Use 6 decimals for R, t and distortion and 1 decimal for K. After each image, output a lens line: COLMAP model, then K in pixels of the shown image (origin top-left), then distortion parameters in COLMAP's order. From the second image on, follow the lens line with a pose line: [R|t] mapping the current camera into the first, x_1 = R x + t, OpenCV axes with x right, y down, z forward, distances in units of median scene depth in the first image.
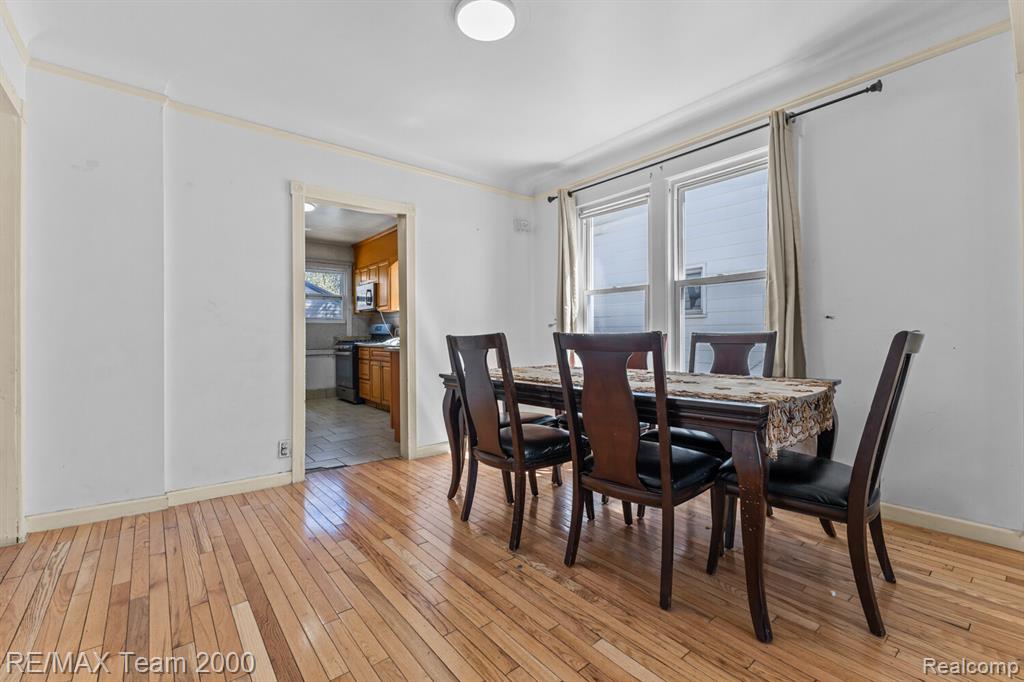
lens RADIAL K [[440.2, 0, 516.7], [0, 440.2, 340.7], [0, 0, 1]] dist [0.011205, -0.002264]
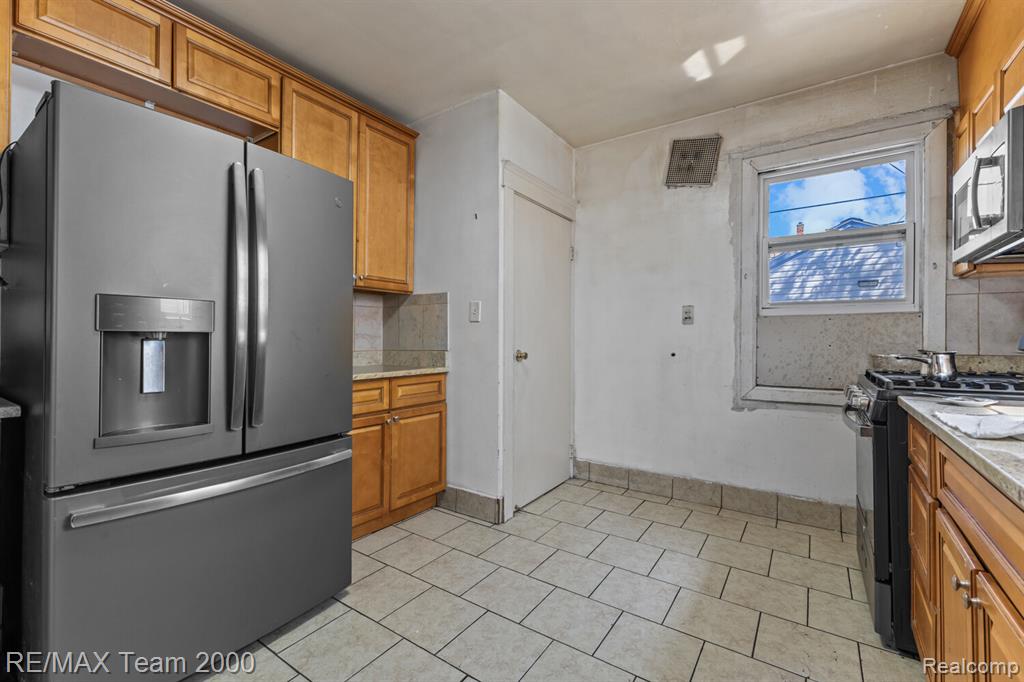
lens RADIAL K [[440.2, 0, 513.3], [0, 440.2, 335.4], [0, 0, 1]] dist [0.011205, -0.002264]
pose [[0.279054, 0.000670, -0.960275, -0.293692], [-0.008261, 0.999964, -0.001702, -0.034880], [0.960240, 0.008408, 0.279049, 1.115751]]
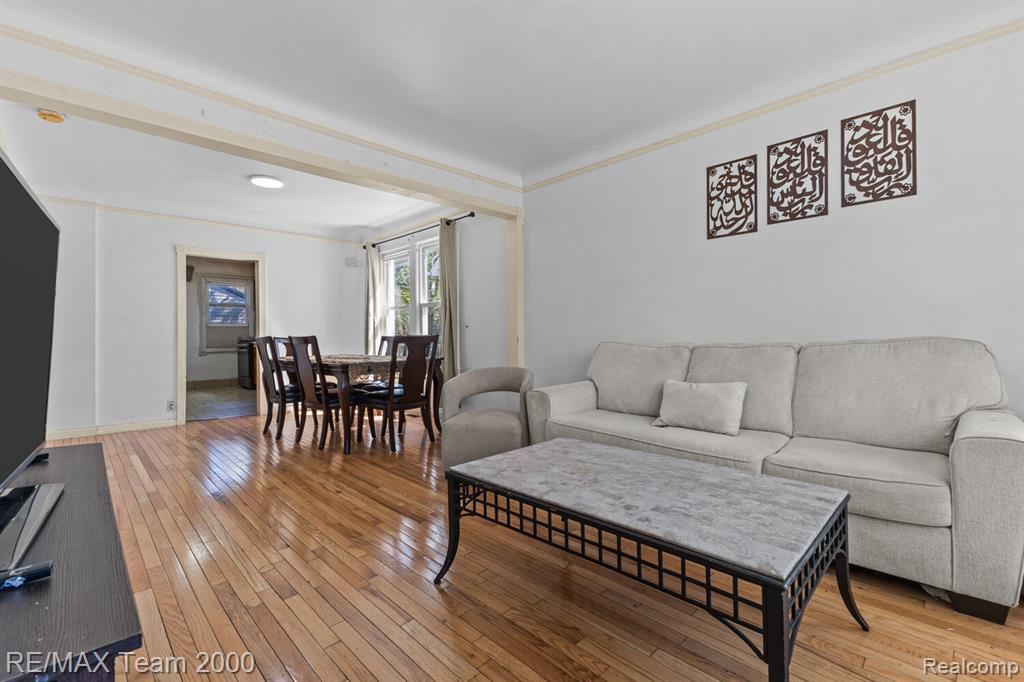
lens RADIAL K [[440.2, 0, 505.1], [0, 440.2, 334.1], [0, 0, 1]] dist [0.011205, -0.002264]
pose [[0.996500, -0.005701, 0.083394, 0.401323], [0.006714, 0.999907, -0.011866, 0.003182], [-0.083319, 0.012384, 0.996446, -0.527247]]
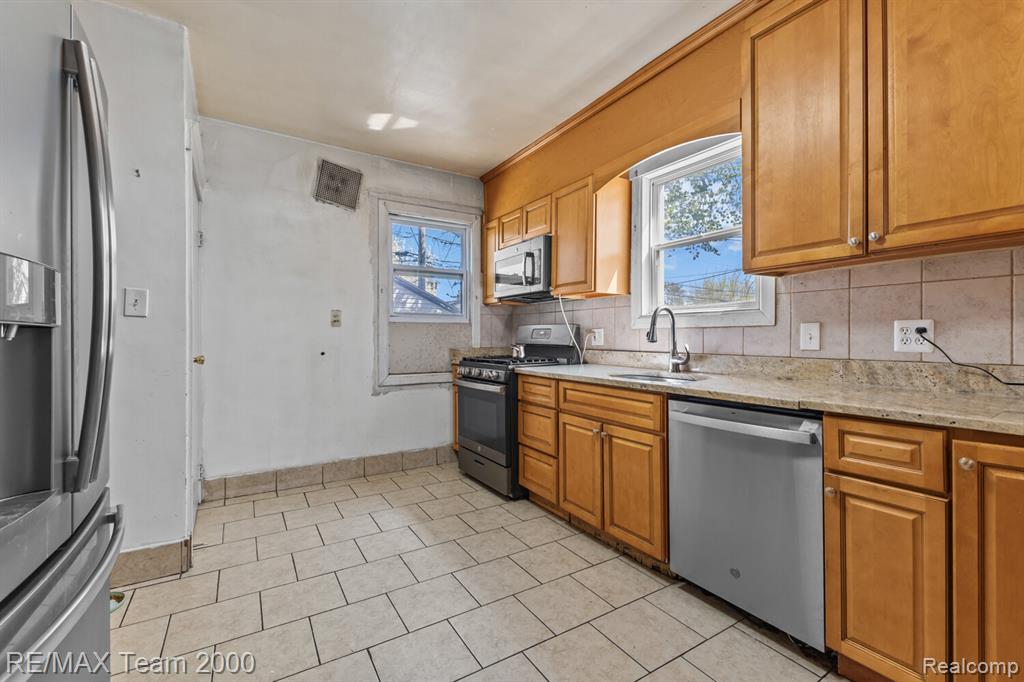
lens RADIAL K [[440.2, 0, 515.2], [0, 440.2, 340.4], [0, 0, 1]] dist [0.011205, -0.002264]
pose [[0.990862, 0.004360, -0.134809, -0.455532], [-0.004639, 0.999988, -0.001756, -0.031100], [0.134799, 0.002365, 0.990870, 0.835570]]
